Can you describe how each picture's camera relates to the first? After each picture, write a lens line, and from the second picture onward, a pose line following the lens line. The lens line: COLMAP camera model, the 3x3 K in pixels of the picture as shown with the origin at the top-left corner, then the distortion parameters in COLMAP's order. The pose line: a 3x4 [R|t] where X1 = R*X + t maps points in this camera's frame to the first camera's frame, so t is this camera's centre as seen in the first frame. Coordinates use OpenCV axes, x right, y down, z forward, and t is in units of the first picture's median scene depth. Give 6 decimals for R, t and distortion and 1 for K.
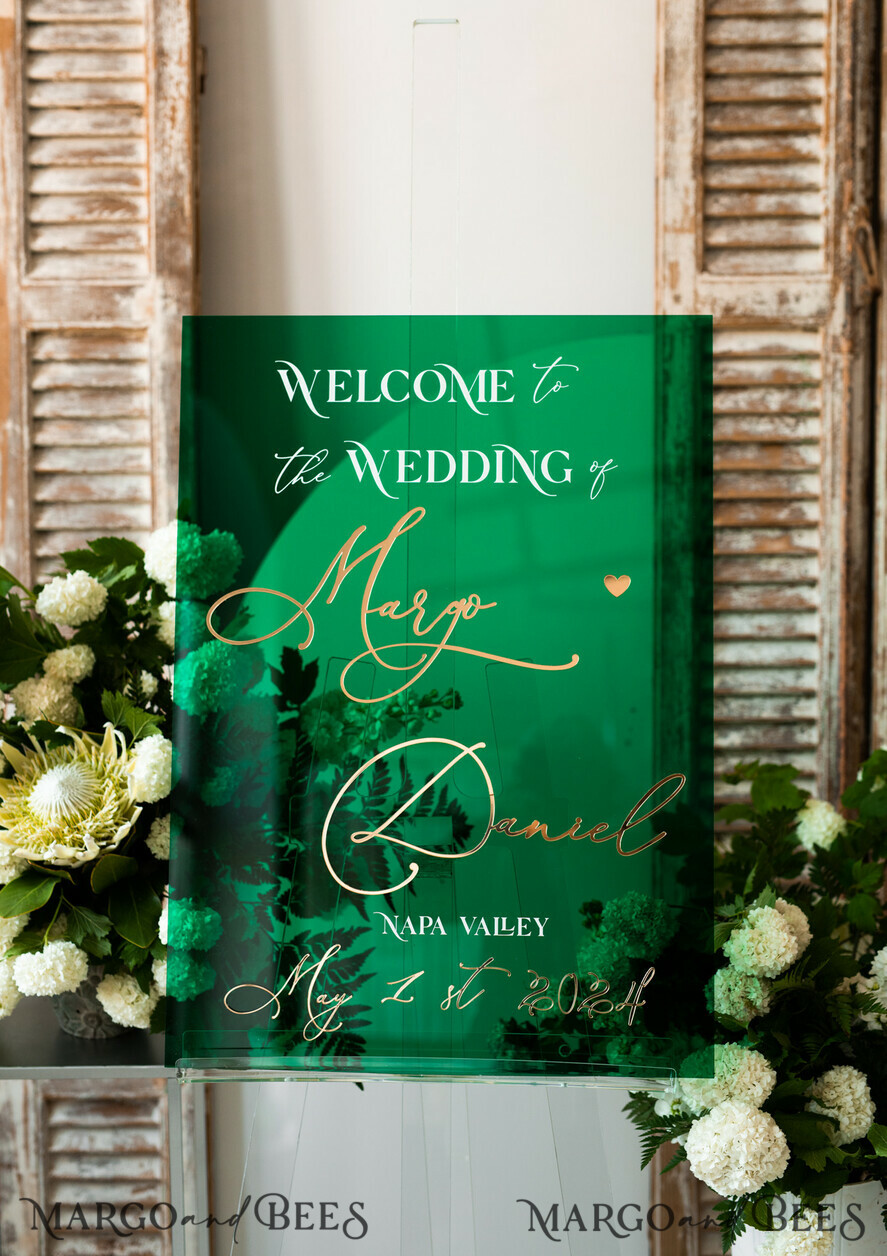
lens RADIAL K [[1903.5, 0, 440.6], [0, 1903.5, 571.3], [0, 0, 1]] dist [-0.011348, 0.076634]
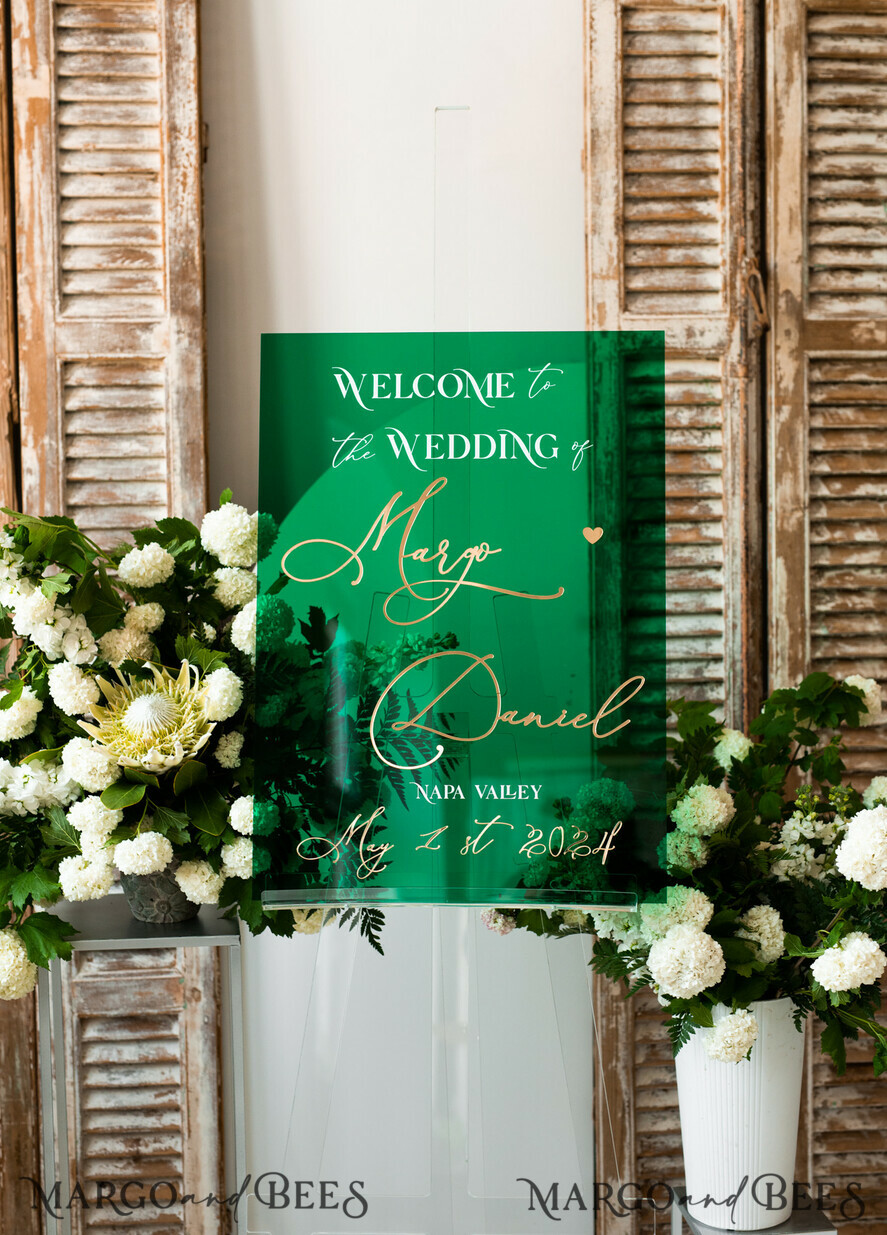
lens RADIAL K [[2107.3, 0, 469.0], [0, 2107.3, 615.1], [0, 0, 1]] dist [-0.008316, 0.043224]
pose [[0.994729, -0.014179, 0.101558, -0.101077], [0.017071, 0.999472, -0.027663, 0.072555], [-0.101112, 0.029251, 0.994445, -0.324496]]
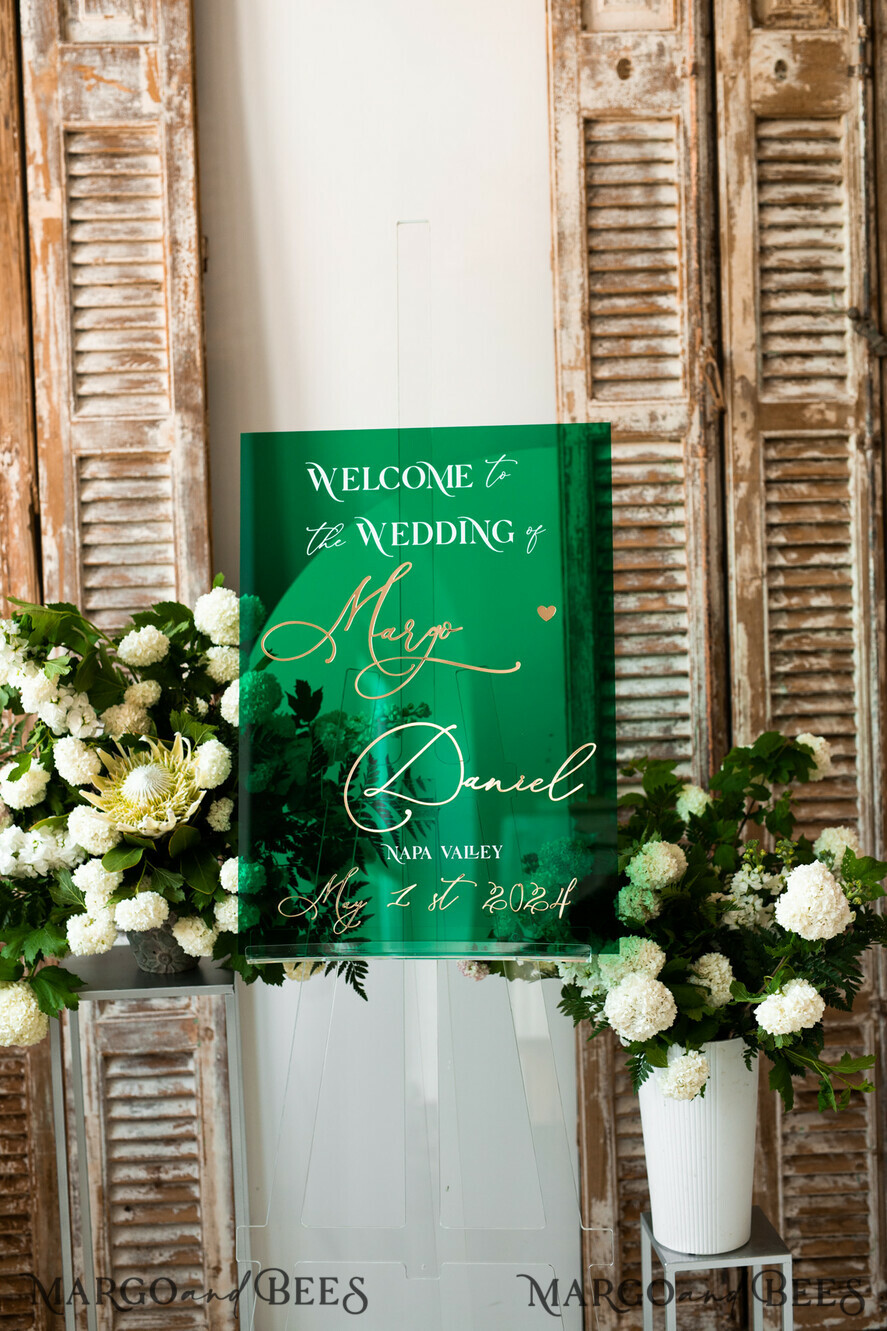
lens RADIAL K [[1917.7, 0, 443.2], [0, 1917.7, 637.7], [0, 0, 1]] dist [-0.004891, 0.043866]
pose [[0.997797, -0.031049, 0.058631, -0.048640], [0.033283, 0.998742, -0.037518, 0.054718], [-0.057392, 0.039387, 0.997574, -0.315534]]
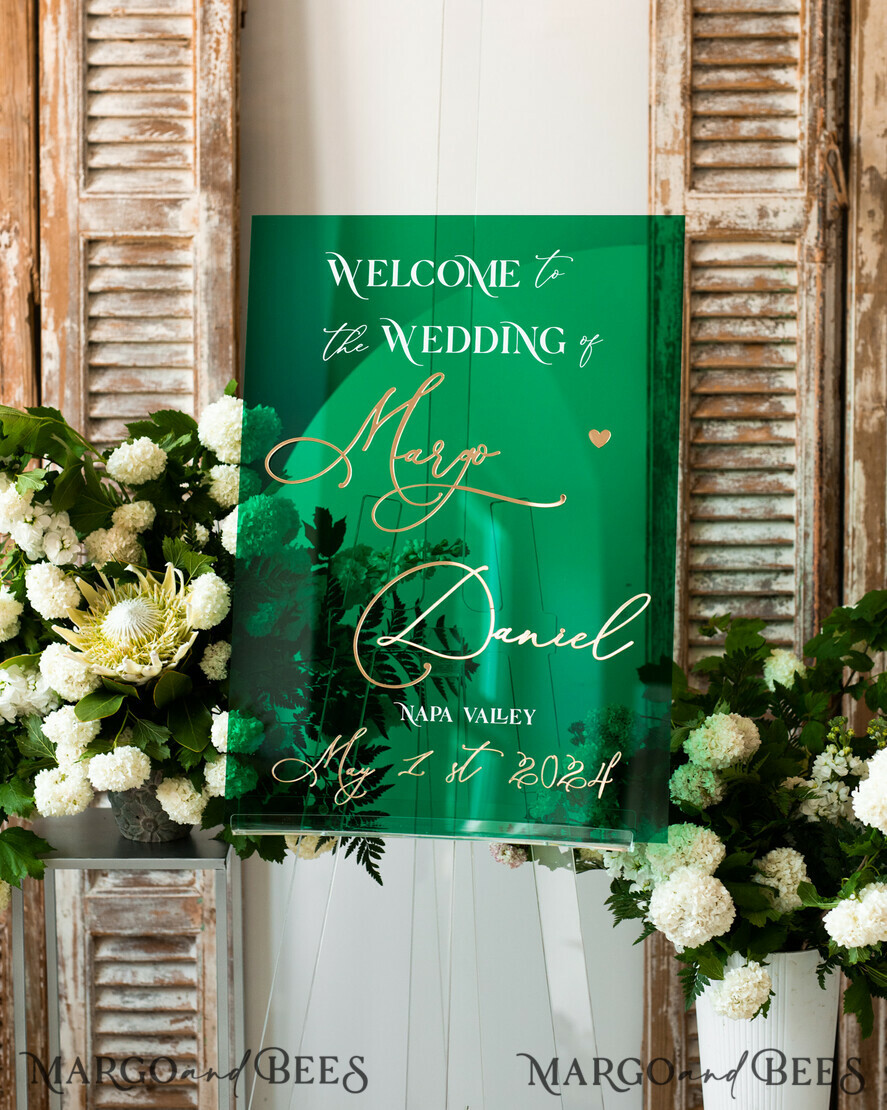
lens RADIAL K [[2249.4, 0, 462.7], [0, 2249.4, 502.0], [0, 0, 1]] dist [-0.008407, 0.057819]
pose [[0.999973, 0.005539, -0.004805, 0.011364], [-0.005657, 0.999674, -0.024888, 0.059574], [0.004666, 0.024915, 0.999679, -0.313868]]
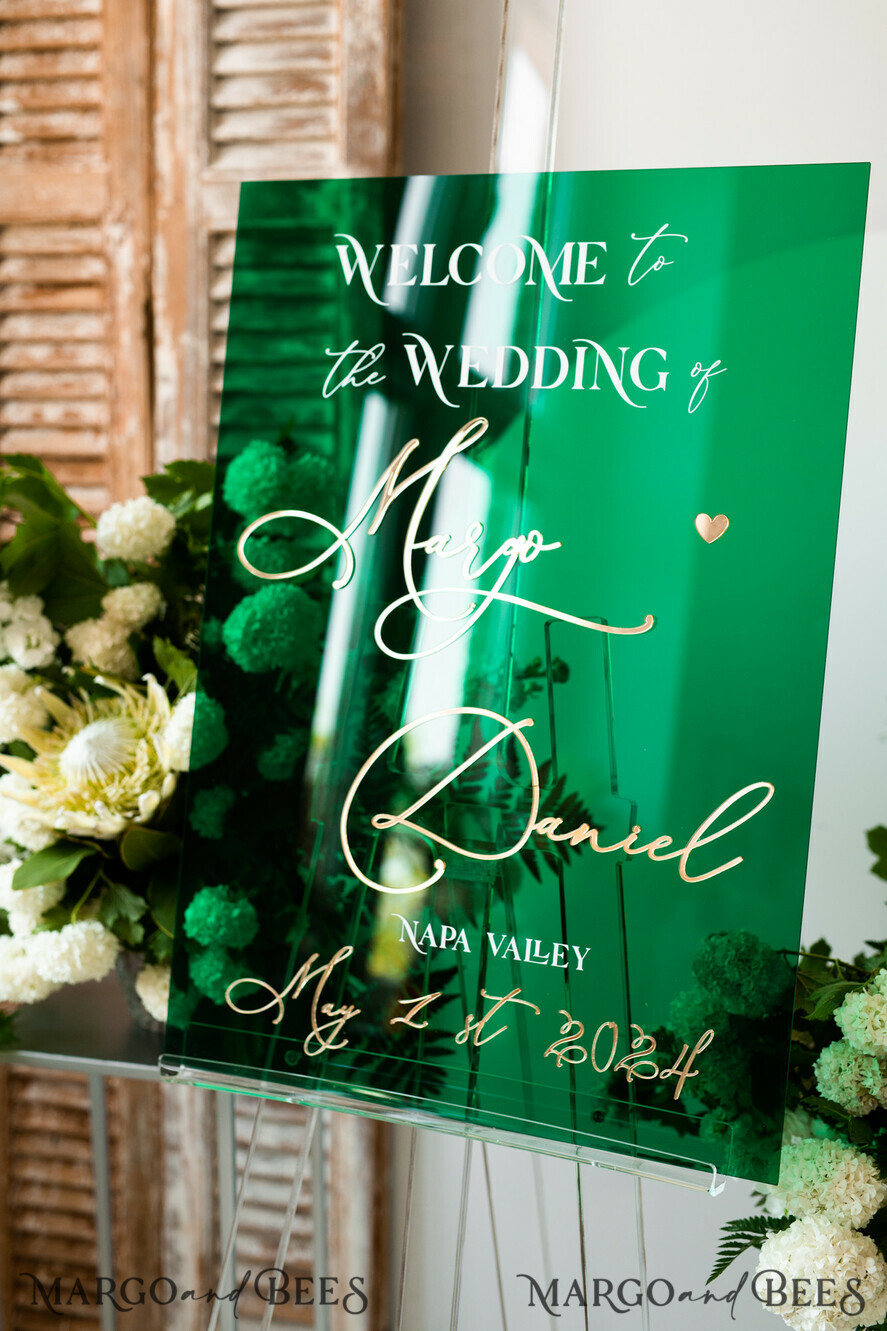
lens RADIAL K [[1904.6, 0, 441.2], [0, 1904.6, 654.7], [0, 0, 1]] dist [-0.010345, 0.019285]
pose [[0.955476, 0.054272, -0.290034, 0.156546], [-0.035707, 0.996982, 0.068927, 0.005323], [0.292900, -0.055502, 0.954531, 0.173900]]
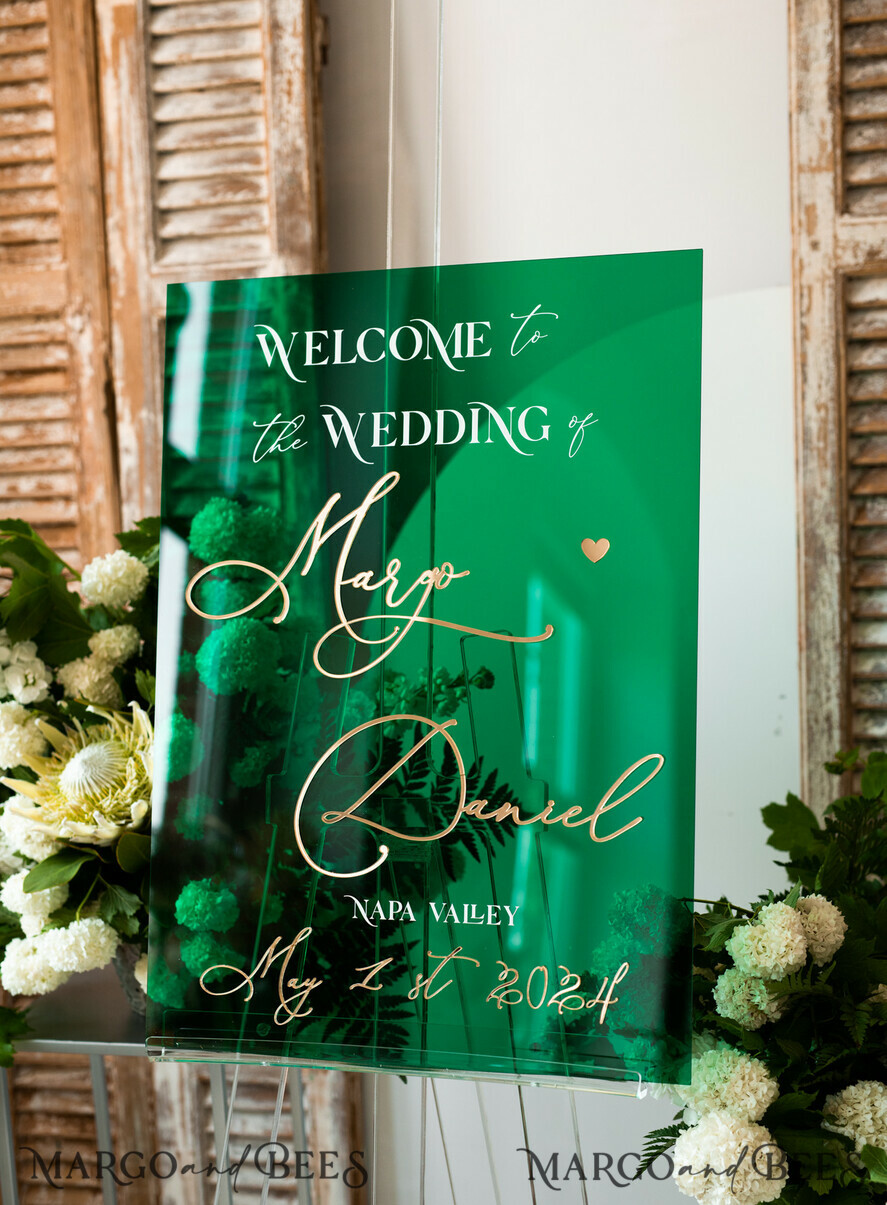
lens RADIAL K [[1909.5, 0, 441.1], [0, 1909.5, 654.8], [0, 0, 1]] dist [-0.005089, 0.023391]
pose [[0.964188, -0.006424, -0.265141, 0.193020], [0.016276, 0.999256, 0.034975, 0.017896], [0.264719, -0.038037, 0.963575, 0.064131]]
